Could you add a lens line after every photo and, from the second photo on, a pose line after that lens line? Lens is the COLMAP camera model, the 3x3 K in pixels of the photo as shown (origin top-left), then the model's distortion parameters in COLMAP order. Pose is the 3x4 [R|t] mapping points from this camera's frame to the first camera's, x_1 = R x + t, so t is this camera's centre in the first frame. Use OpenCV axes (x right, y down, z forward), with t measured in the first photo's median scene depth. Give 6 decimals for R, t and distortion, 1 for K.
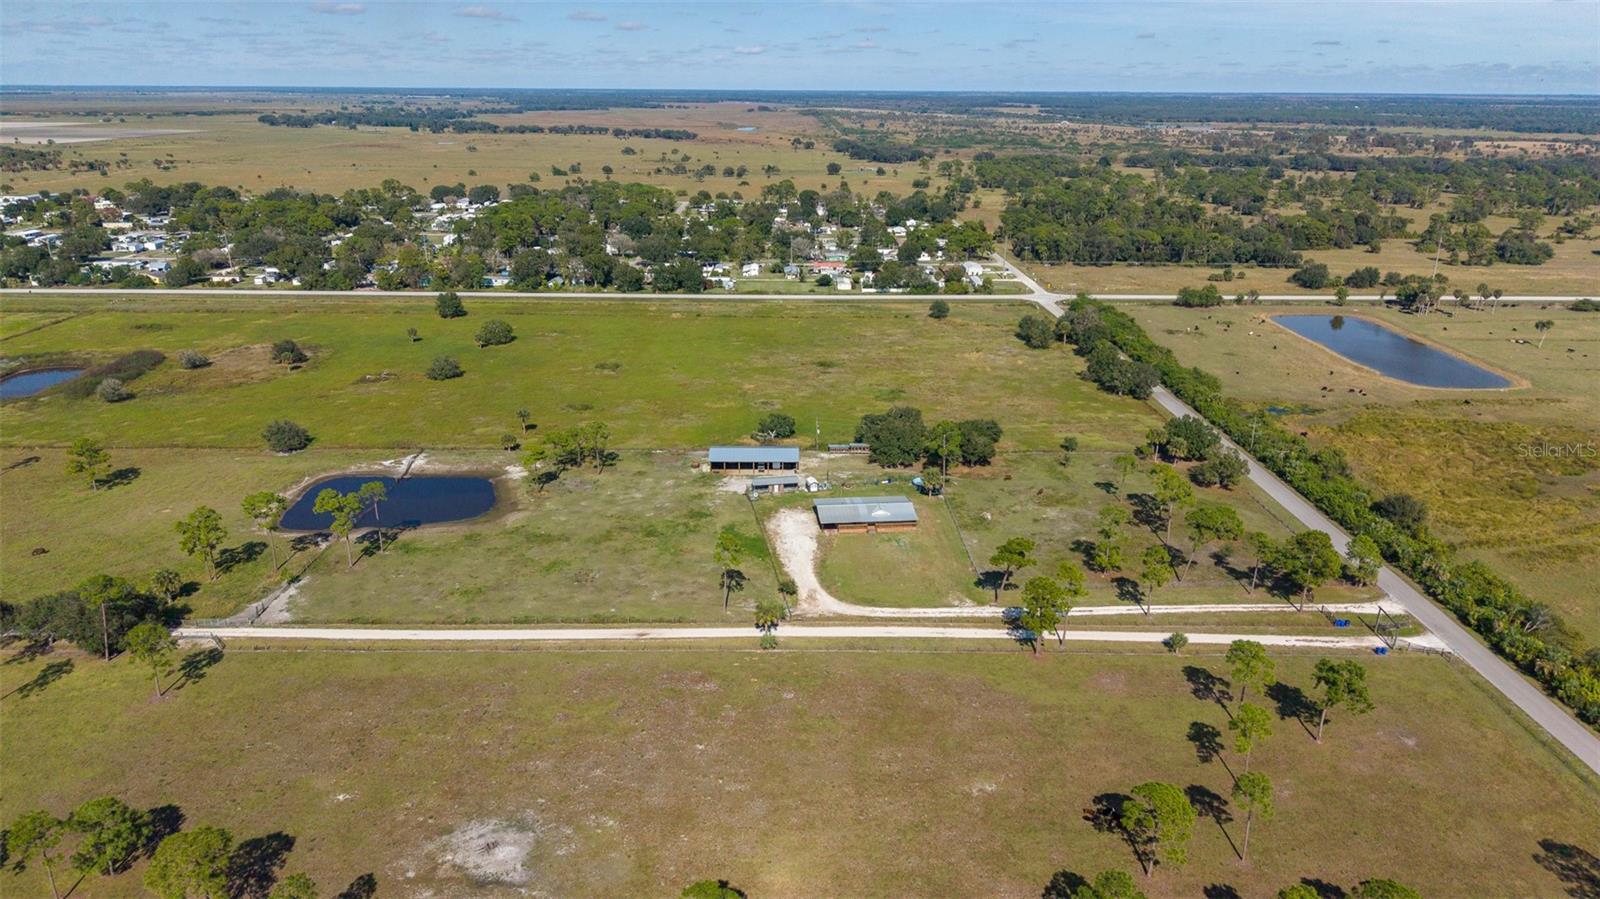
lens RADIAL K [[1064.2, 0, 800.0], [0, 1064.2, 449.5], [0, 0, 1]] dist [0.037112, -0.044117]
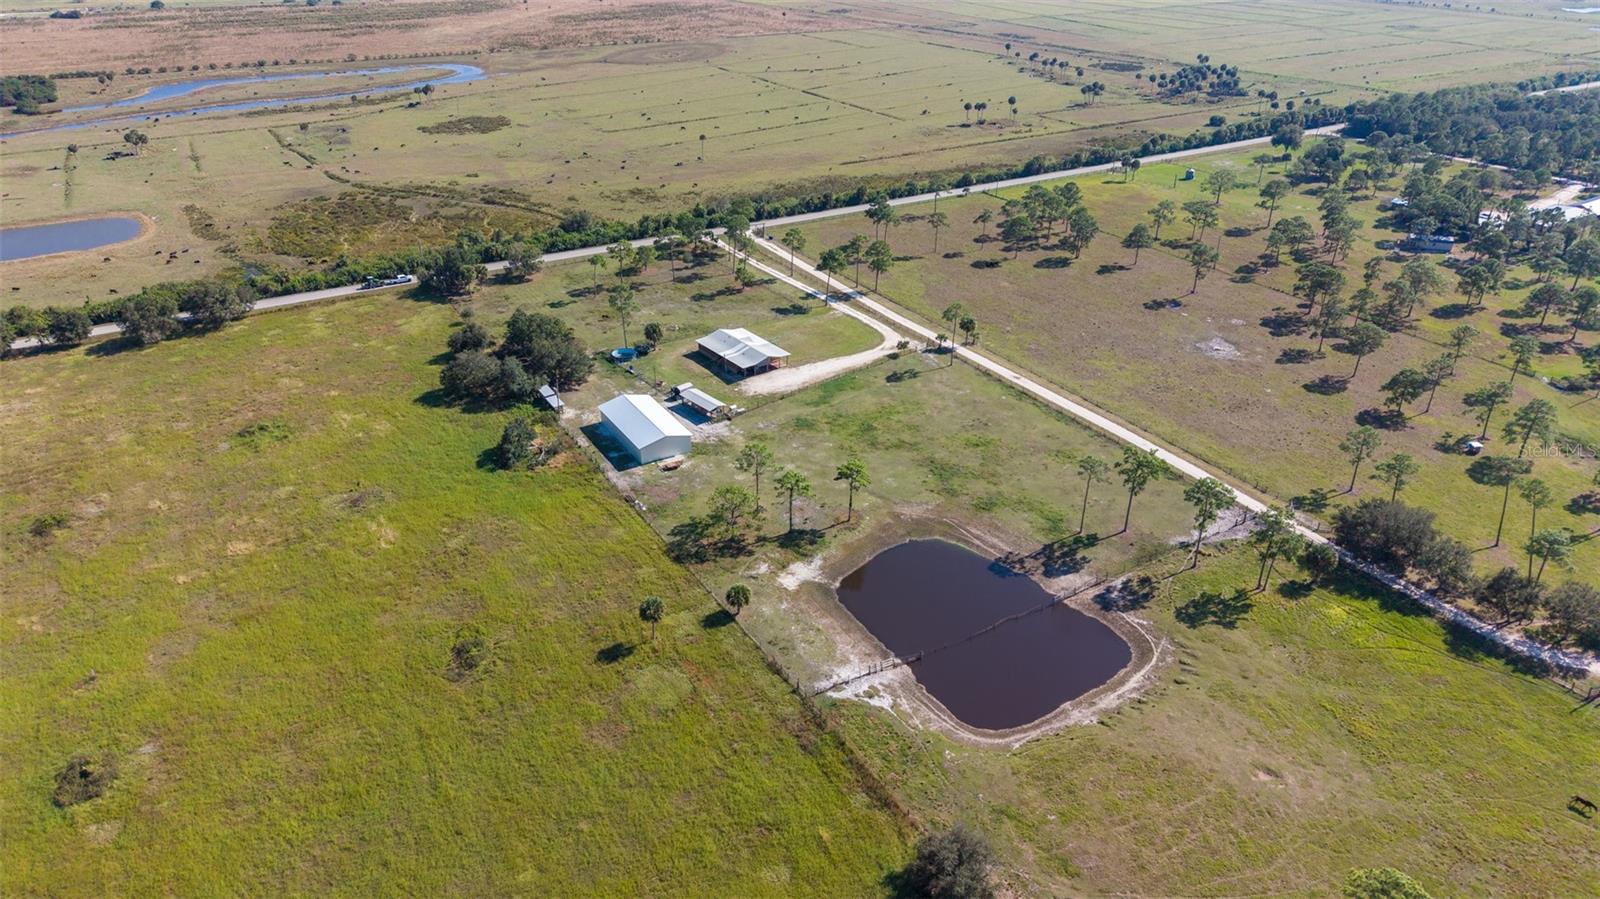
lens RADIAL K [[1064.2, 0, 800.0], [0, 1064.2, 449.5], [0, 0, 1]] dist [0.037112, -0.044117]
pose [[-0.502050, -0.410655, 0.761123, -0.816200], [0.273698, 0.759397, 0.590259, -0.475942], [-0.820387, 0.504657, -0.268860, 1.245473]]
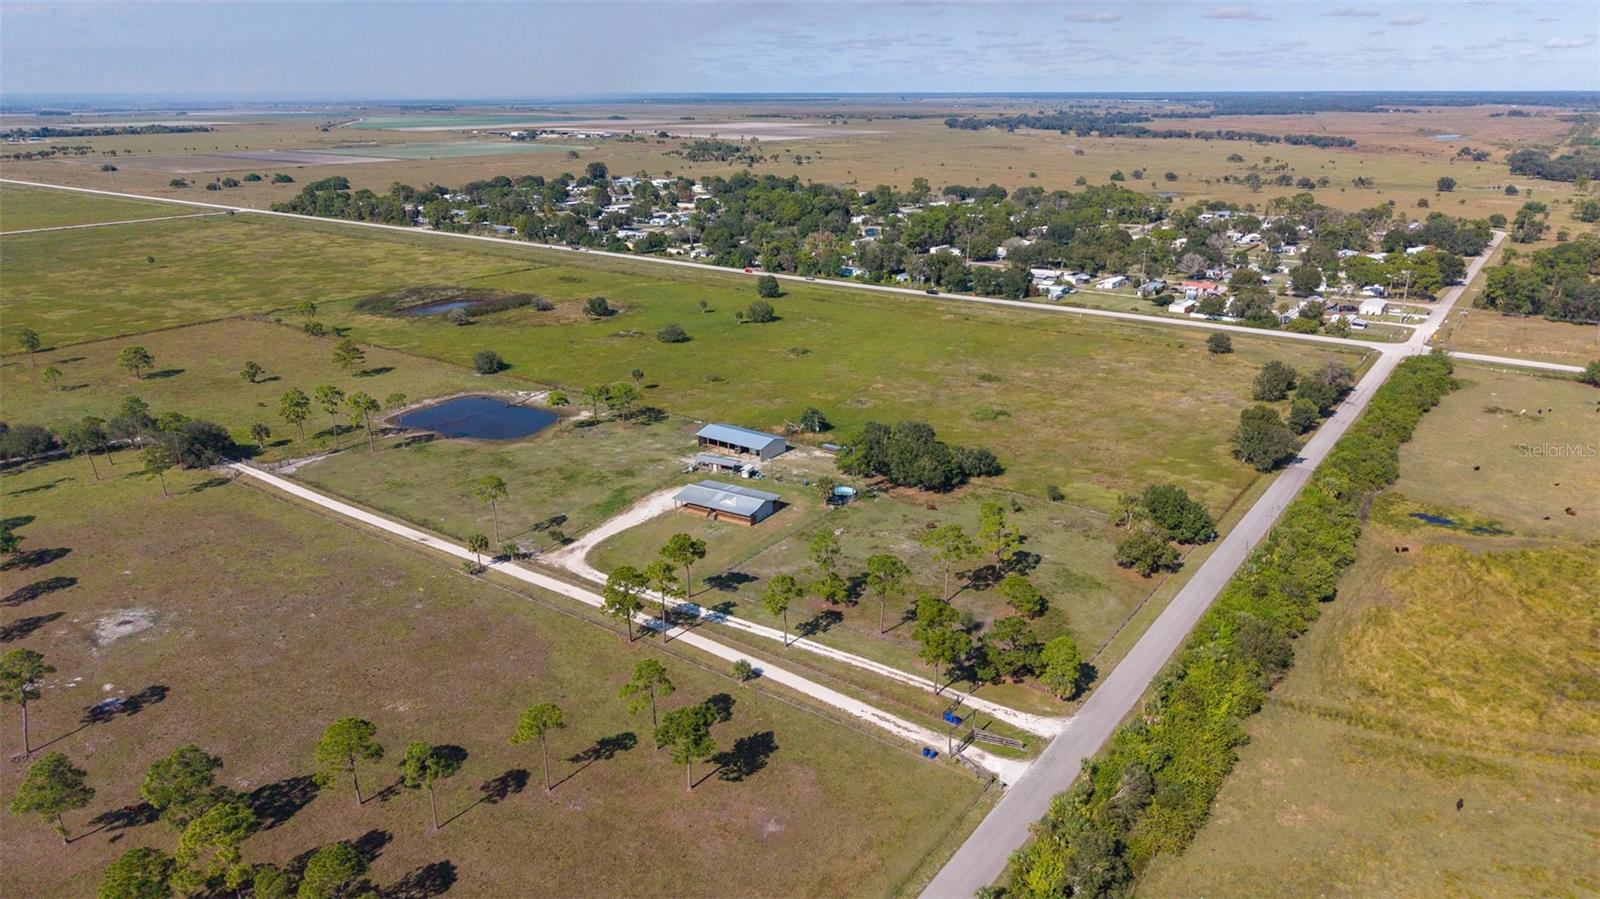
lens RADIAL K [[1064.2, 0, 800.0], [0, 1064.2, 449.5], [0, 0, 1]] dist [0.037112, -0.044117]
pose [[0.804509, 0.182886, -0.565082, 0.671086], [-0.184828, 0.981262, 0.054441, -0.057358], [0.564450, 0.060645, 0.823236, 0.171202]]
